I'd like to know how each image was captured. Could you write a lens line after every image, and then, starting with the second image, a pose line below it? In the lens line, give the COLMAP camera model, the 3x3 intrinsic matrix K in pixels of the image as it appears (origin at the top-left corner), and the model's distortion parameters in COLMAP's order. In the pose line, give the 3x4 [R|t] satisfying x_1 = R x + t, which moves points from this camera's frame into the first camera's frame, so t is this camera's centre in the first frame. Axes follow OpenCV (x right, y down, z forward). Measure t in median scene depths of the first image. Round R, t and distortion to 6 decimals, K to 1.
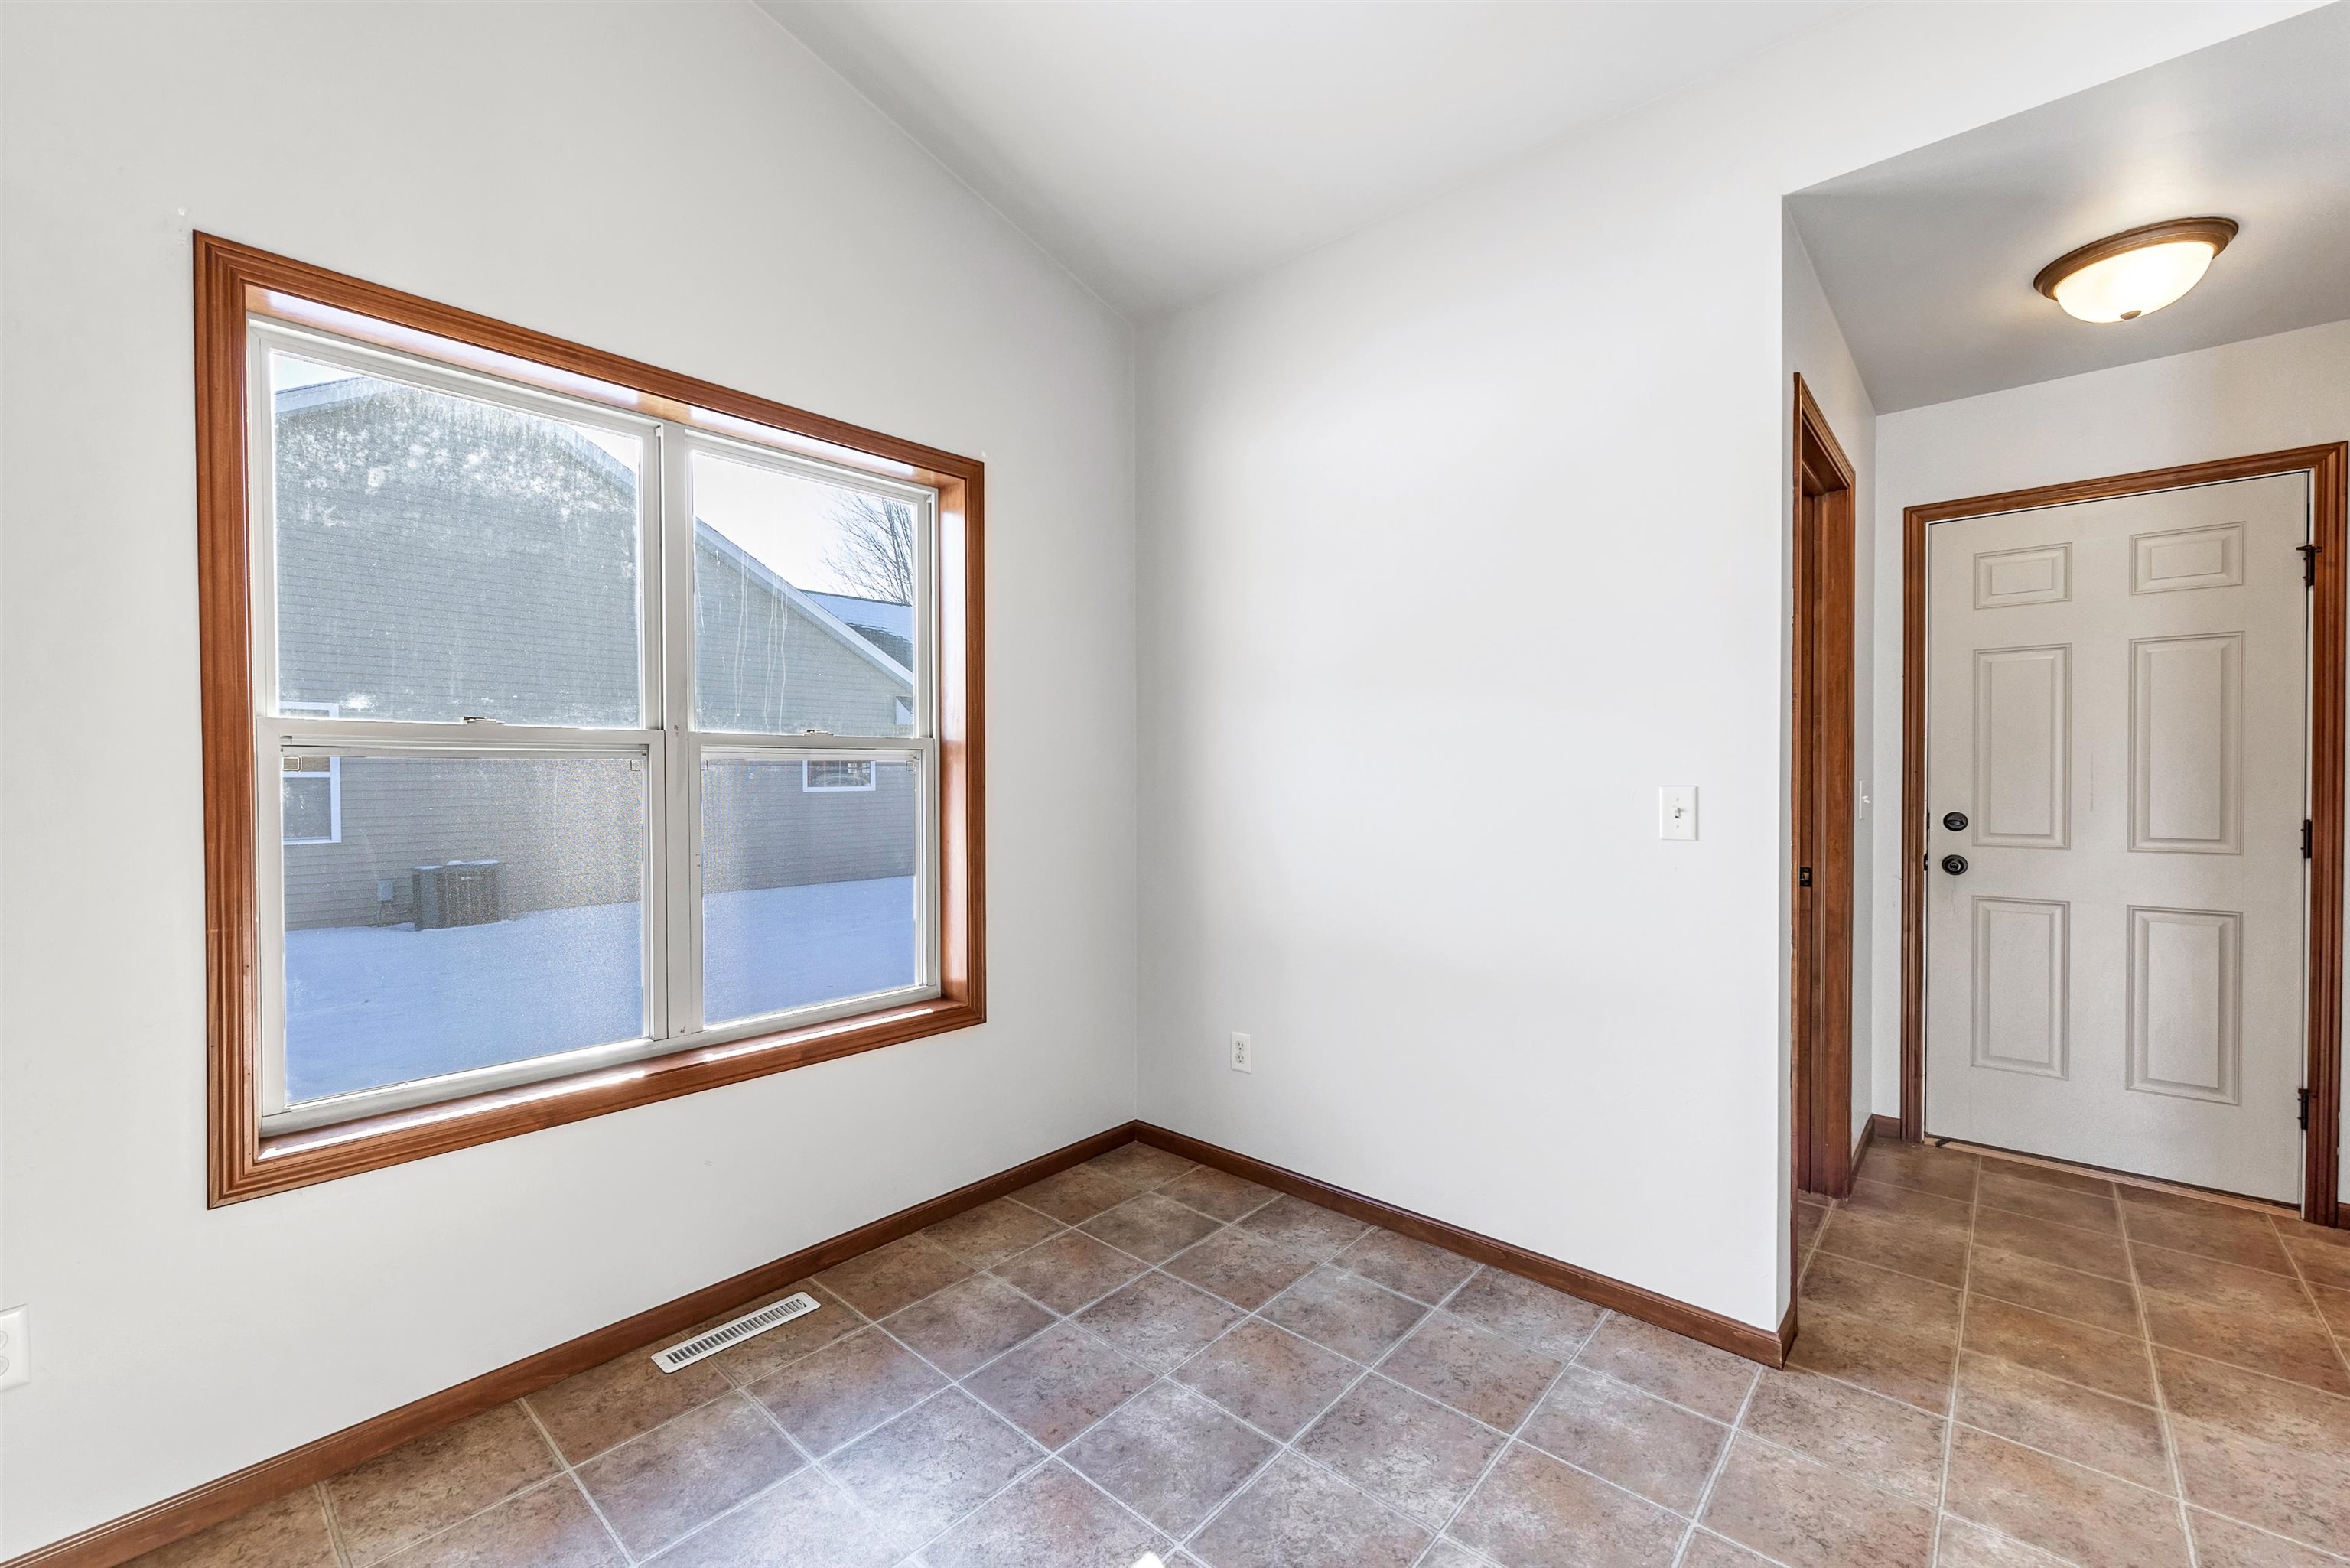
lens RADIAL K [[953.5, 0, 1167.0], [0, 953.5, 776.0], [0, 0, 1]] dist [-0.003088, 0.000469]
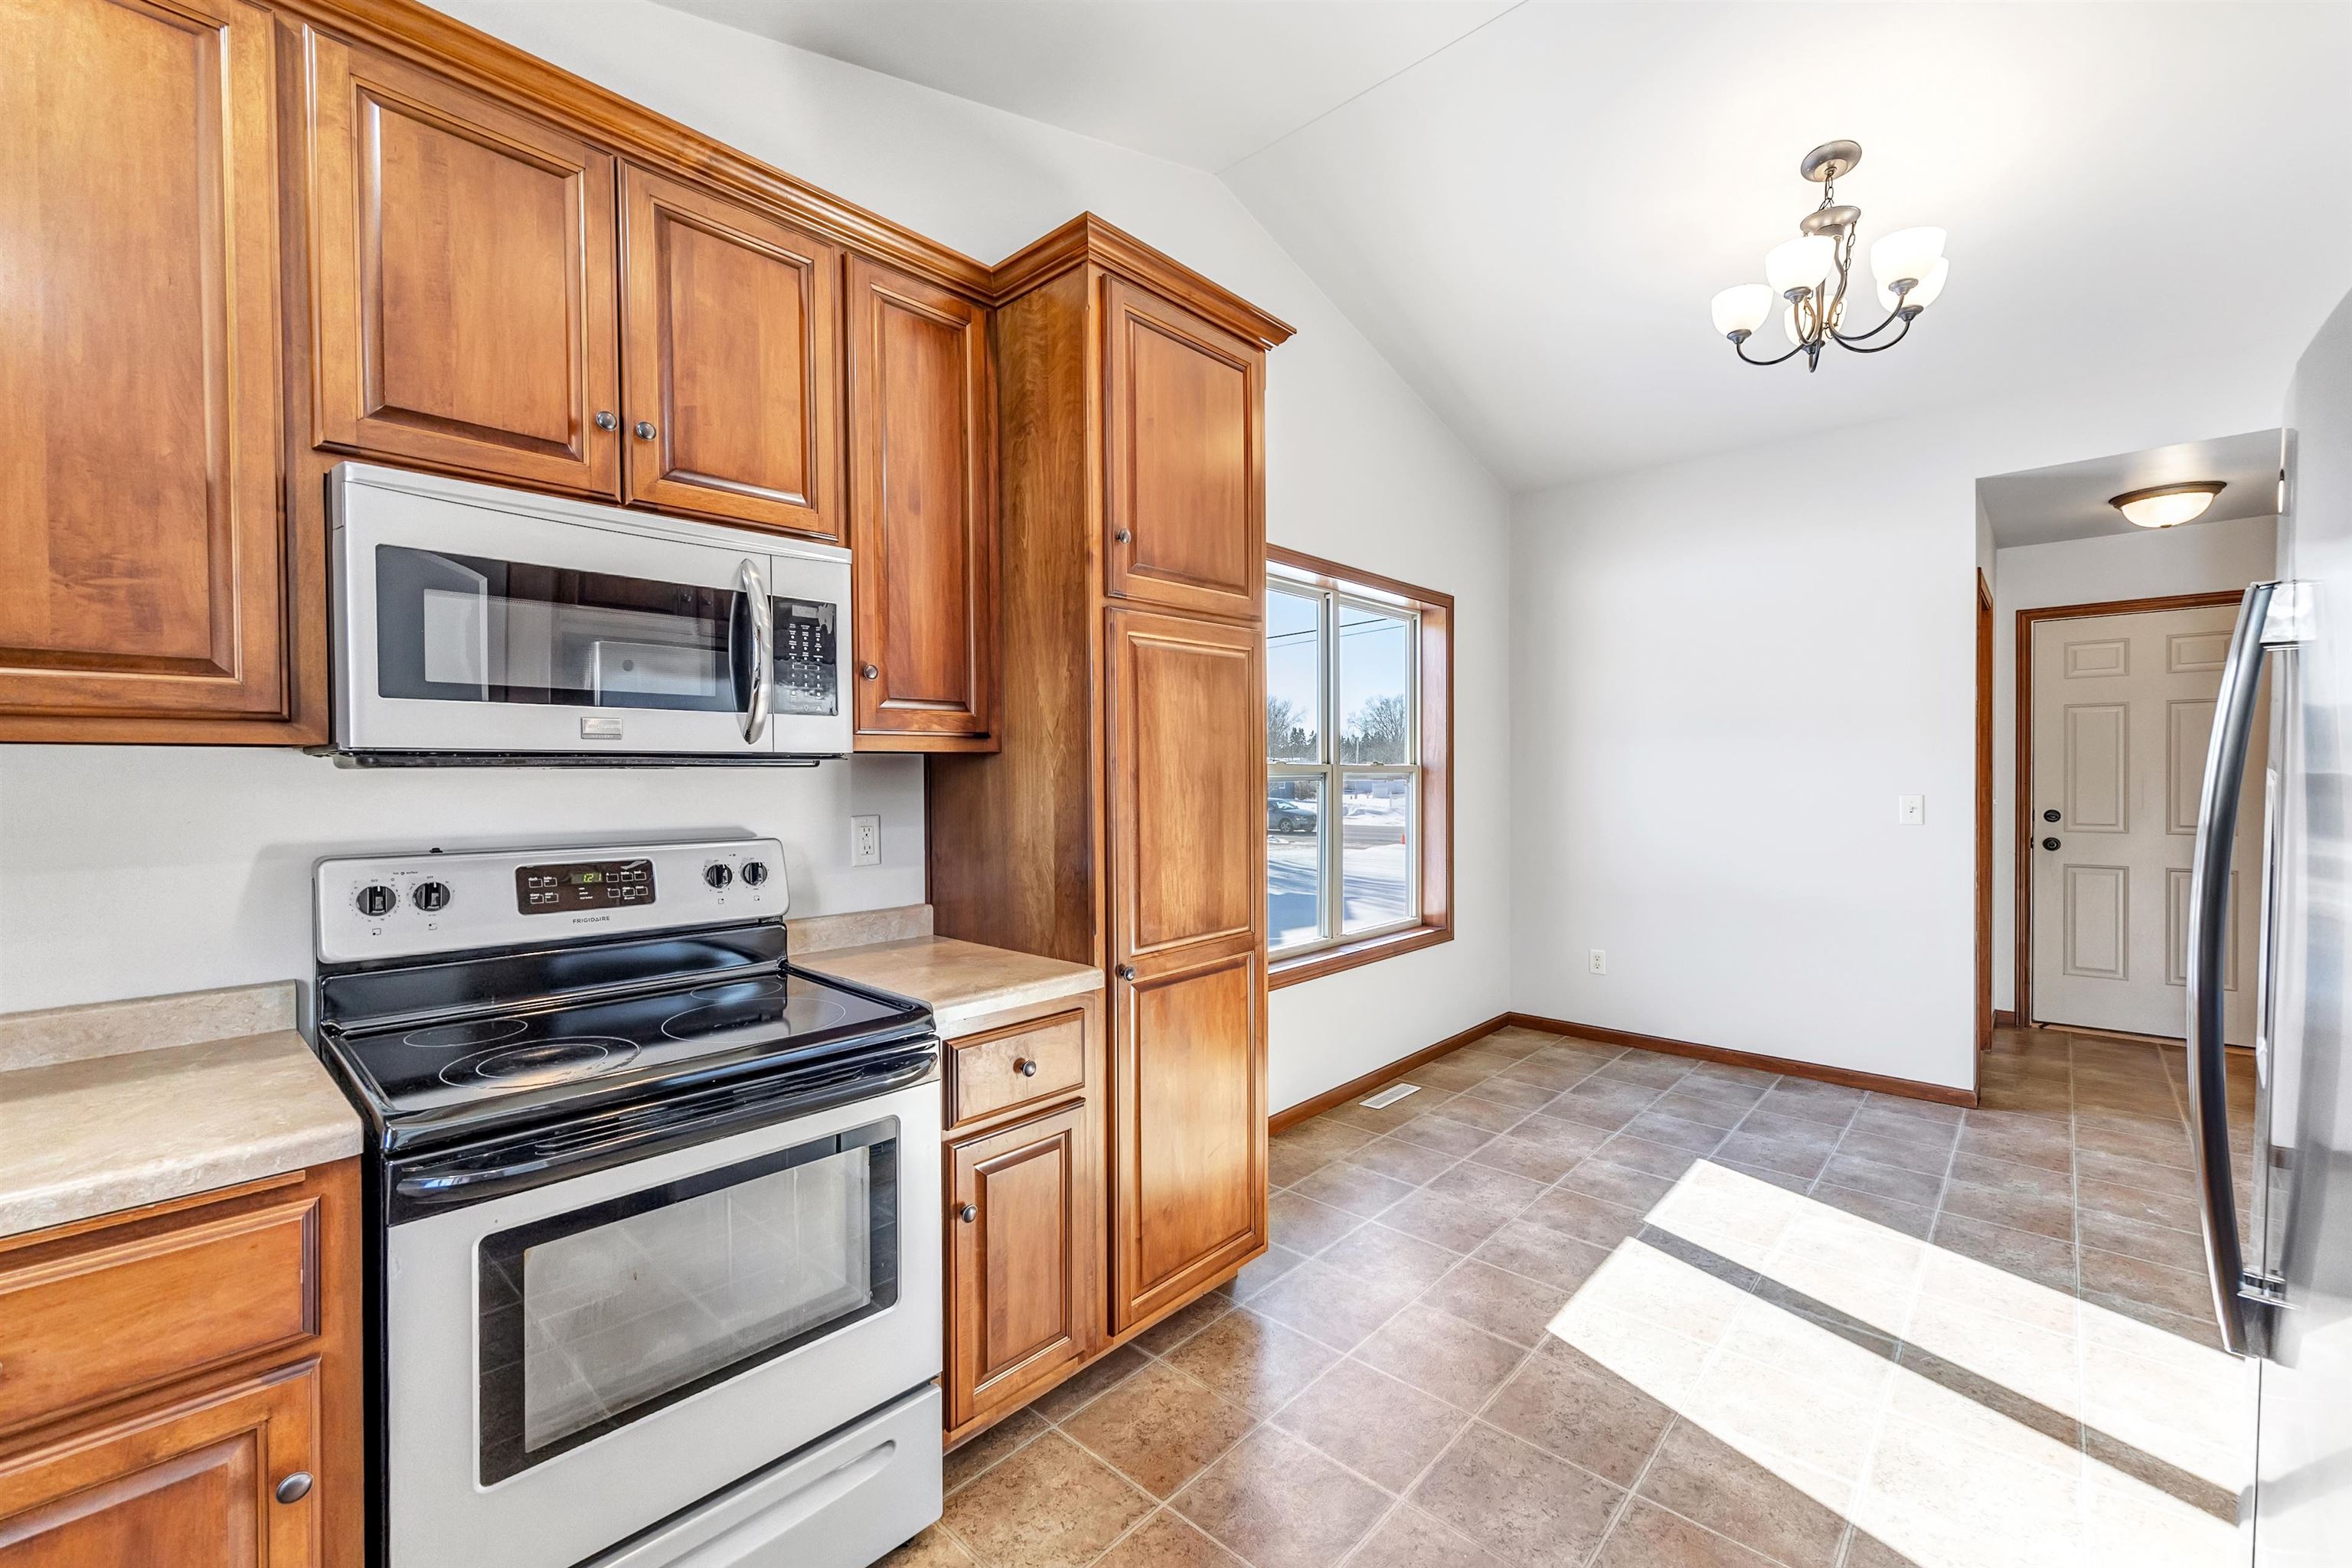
lens RADIAL K [[954.3, 0, 1174.4], [0, 954.3, 777.1], [0, 0, 1]] dist [-0.003088, 0.000469]
pose [[0.999858, -0.002400, -0.016685, -0.637565], [0.002405, 0.999997, 0.000304, -0.020749], [0.016684, -0.000344, 0.999861, -0.635547]]
